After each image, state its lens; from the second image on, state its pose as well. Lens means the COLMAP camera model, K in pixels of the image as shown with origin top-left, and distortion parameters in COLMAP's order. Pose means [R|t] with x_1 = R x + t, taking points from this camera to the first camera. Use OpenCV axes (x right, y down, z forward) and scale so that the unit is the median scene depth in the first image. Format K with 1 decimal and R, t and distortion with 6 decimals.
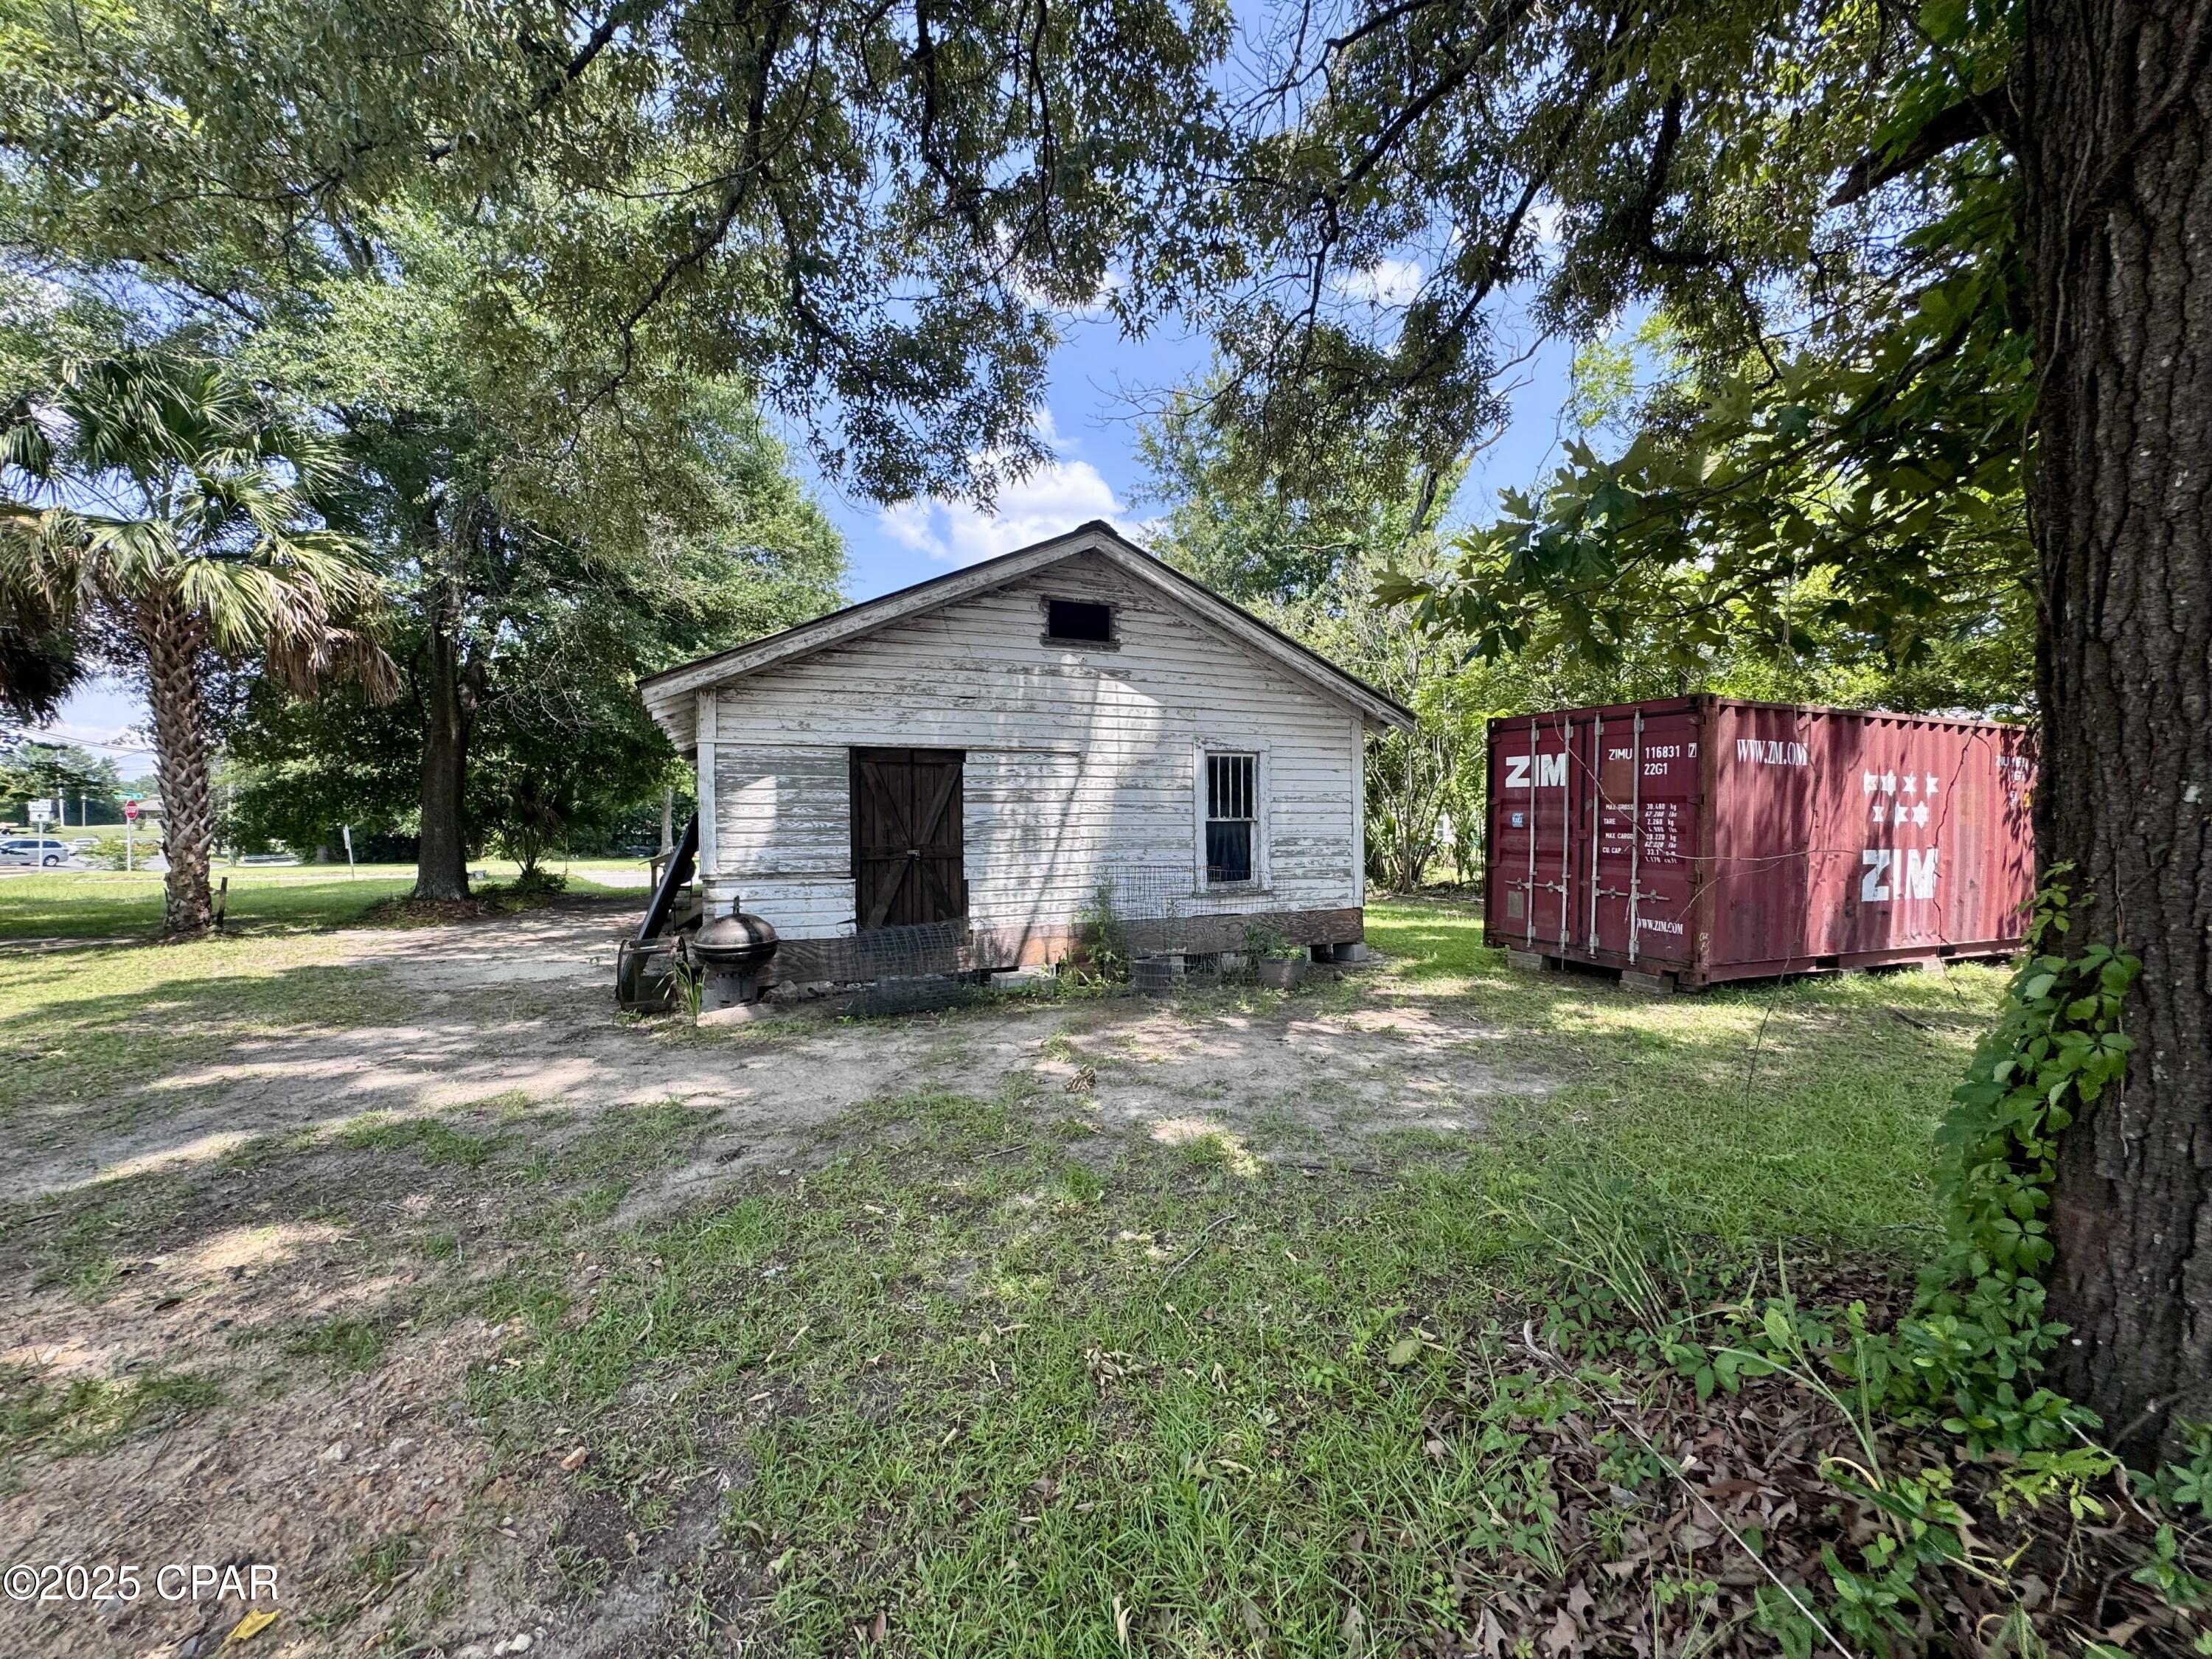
lens RADIAL K [[892.6, 0, 1111.8], [0, 892.6, 825.2], [0, 0, 1]] dist [0.000476, 0.000196]
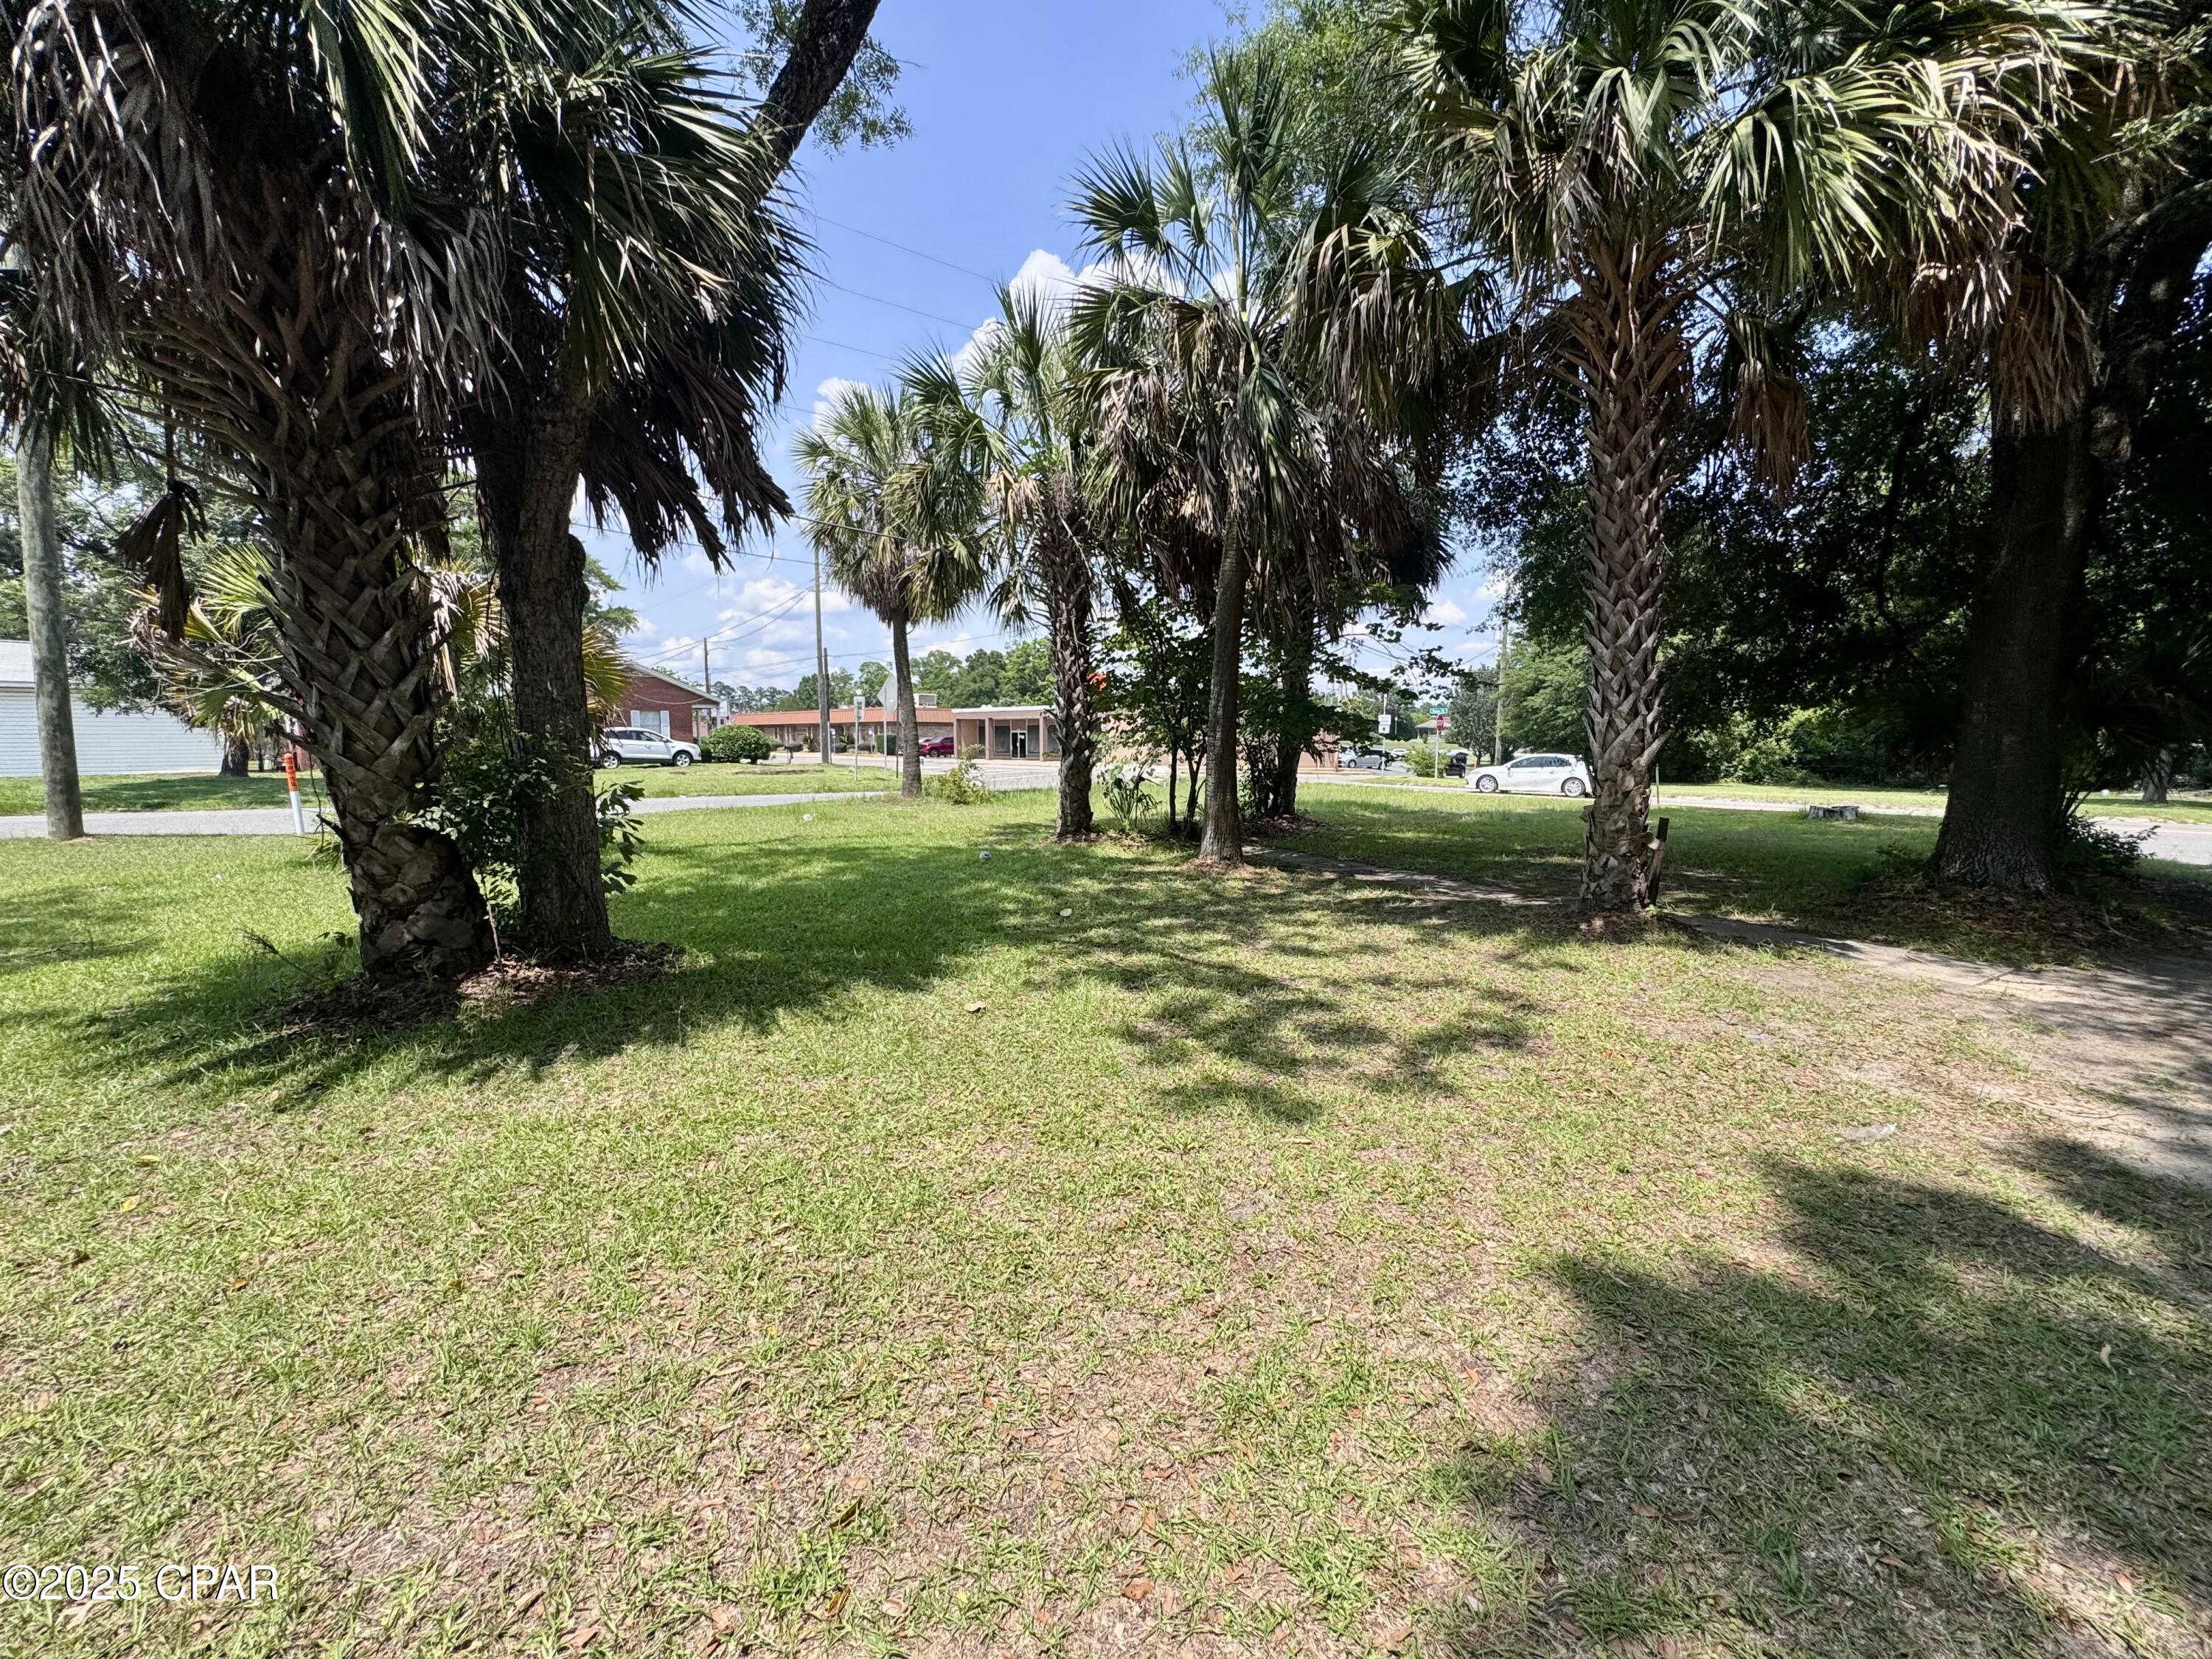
lens RADIAL K [[892.6, 0, 1106.3], [0, 892.6, 821.1], [0, 0, 1]] dist [0.000476, 0.000196]
pose [[0.398496, 0.090212, -0.912723, -0.873167], [-0.011103, 0.995553, 0.093552, 0.016195], [0.917103, -0.027146, 0.397725, 0.641772]]
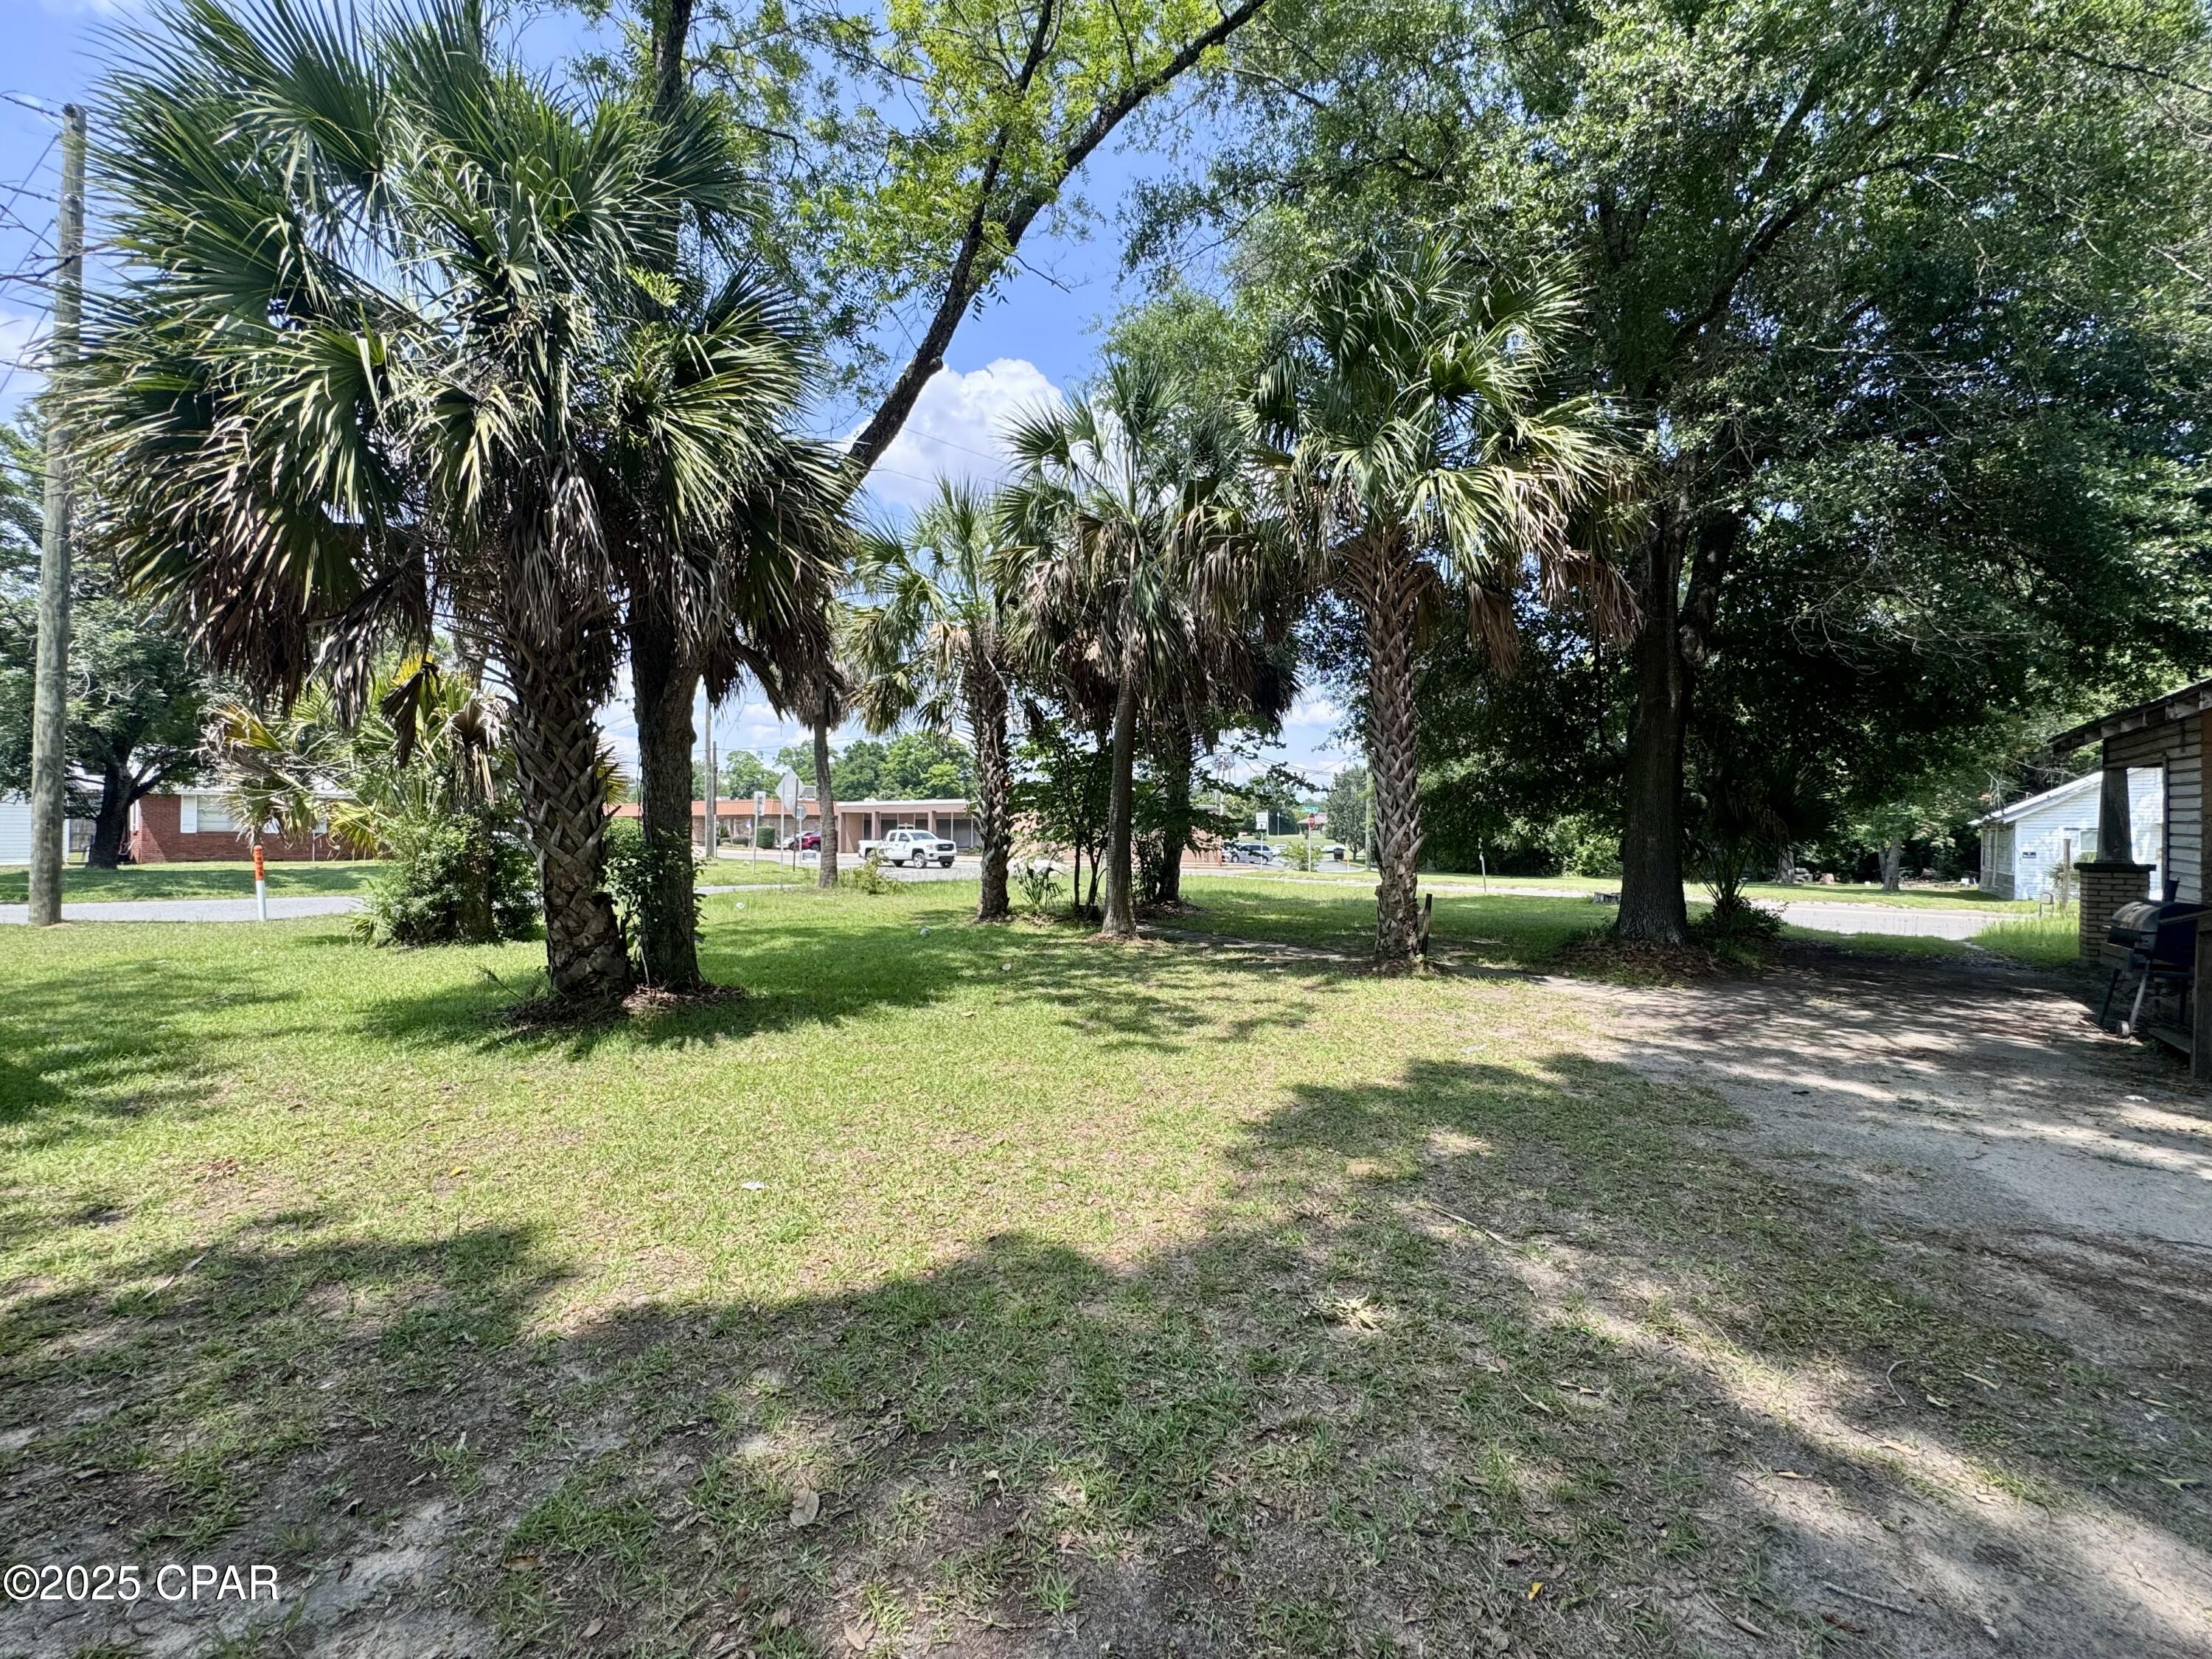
lens RADIAL K [[942.2, 0, 1102.6], [0, 942.2, 826.1], [0, 0, 1]] dist [-0.003298, 0.000749]
pose [[0.510105, 0.002546, -0.860108, -0.584856], [-0.016481, 0.999841, -0.006815, 0.010855], [0.859954, 0.017652, 0.510066, 0.445113]]
